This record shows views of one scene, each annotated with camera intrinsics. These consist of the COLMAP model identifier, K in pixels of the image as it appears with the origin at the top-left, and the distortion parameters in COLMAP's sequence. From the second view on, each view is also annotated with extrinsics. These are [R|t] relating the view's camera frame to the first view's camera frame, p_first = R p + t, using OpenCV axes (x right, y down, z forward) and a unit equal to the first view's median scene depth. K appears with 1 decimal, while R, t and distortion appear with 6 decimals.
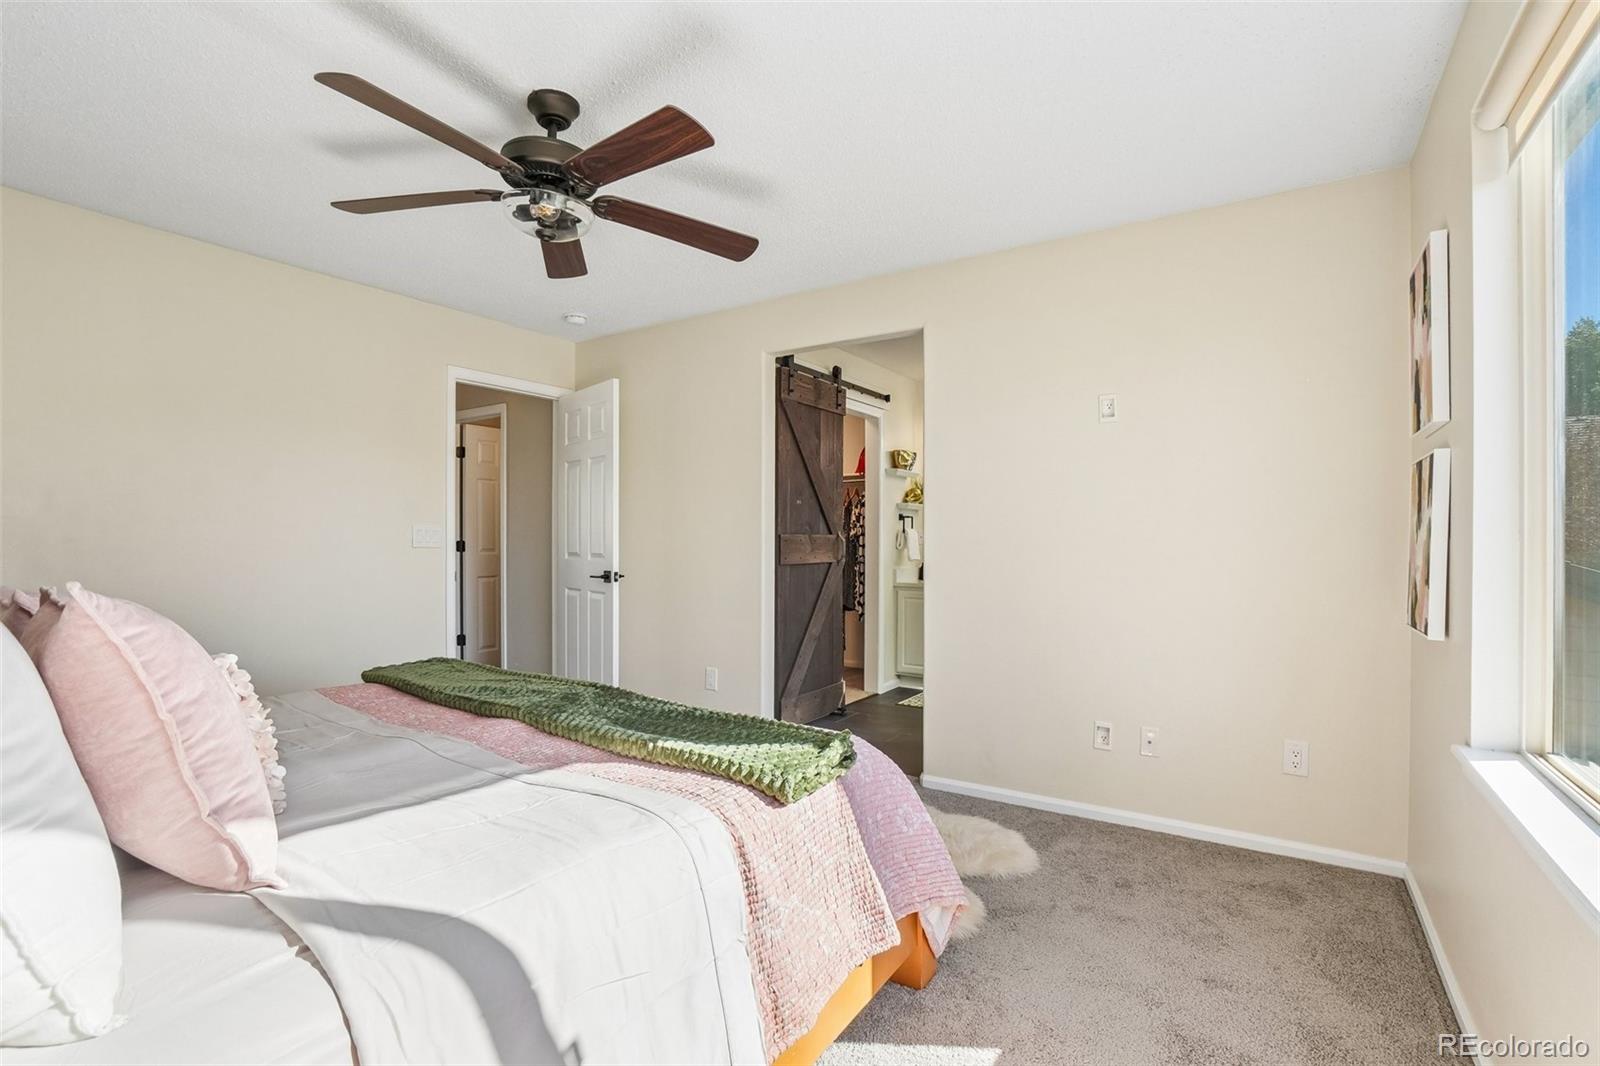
lens RADIAL K [[723.9, 0, 800.3], [0, 723.9, 545.0], [0, 0, 1]] dist [-0.049986, 0.014054]
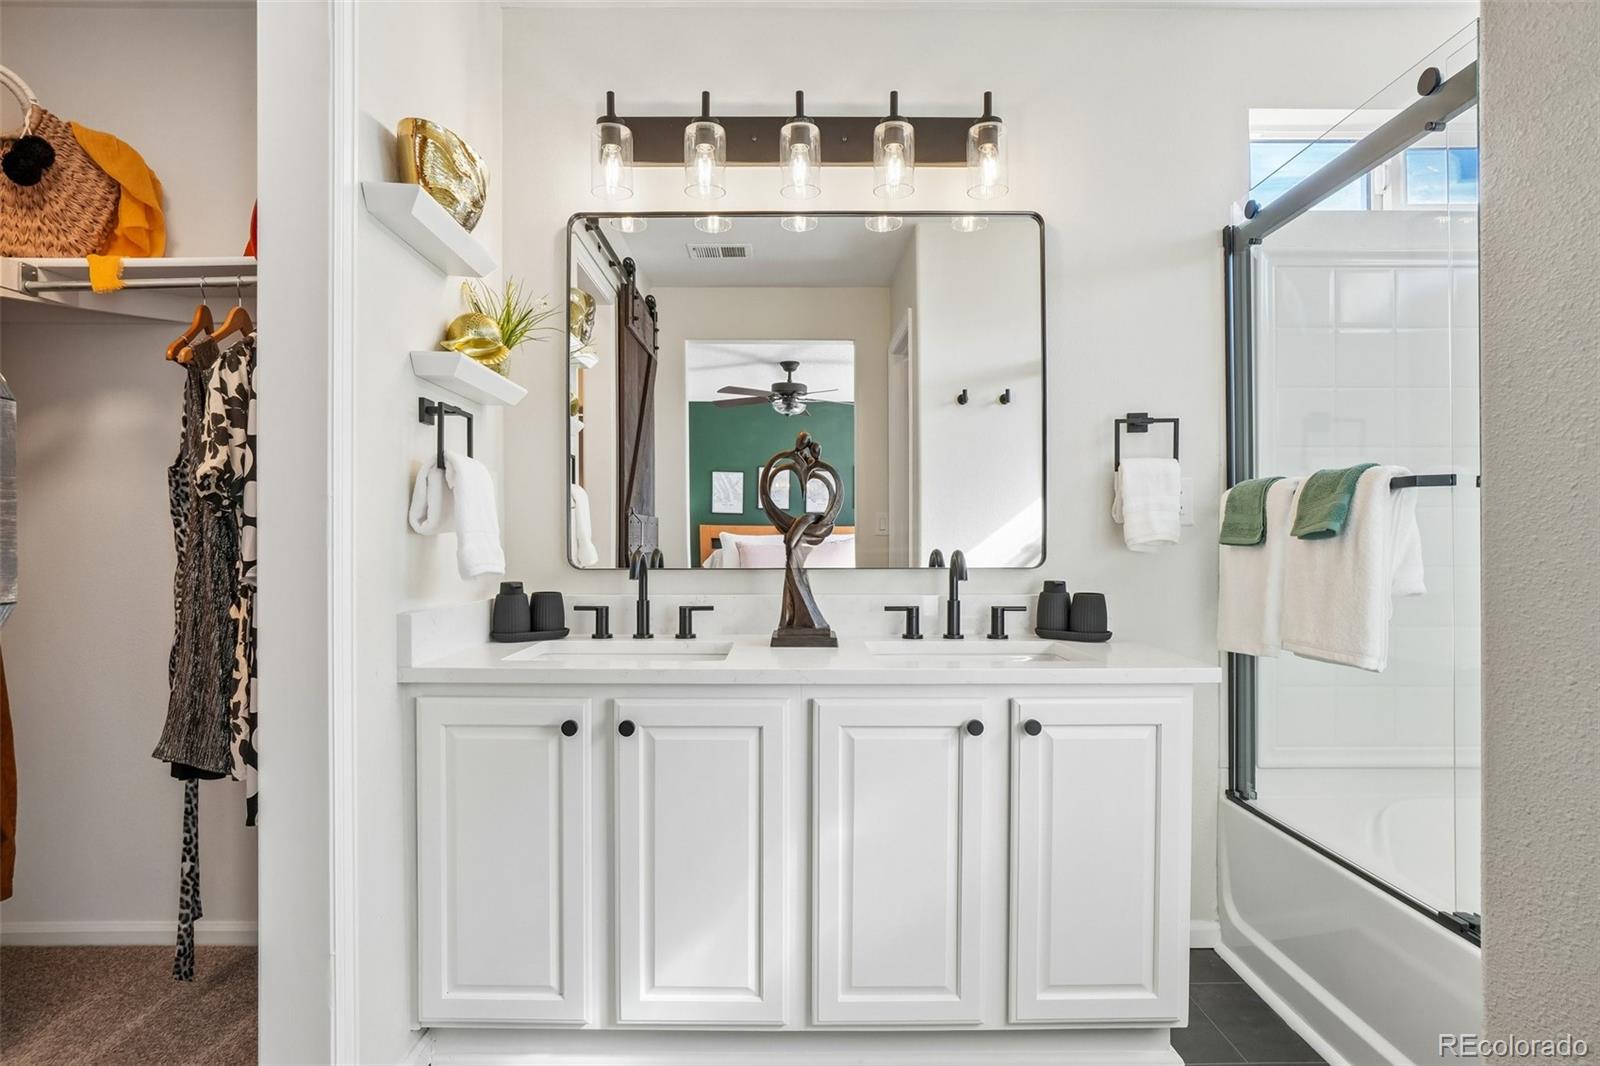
lens RADIAL K [[851.7, 0, 797.1], [0, 851.7, 539.4], [0, 0, 1]] dist [-0.013376, 0.000449]
pose [[0.841373, -0.007951, 0.540397, 0.084647], [0.006752, 0.999968, 0.004200, 0.007840], [-0.540413, 0.000115, 0.841400, 0.662891]]
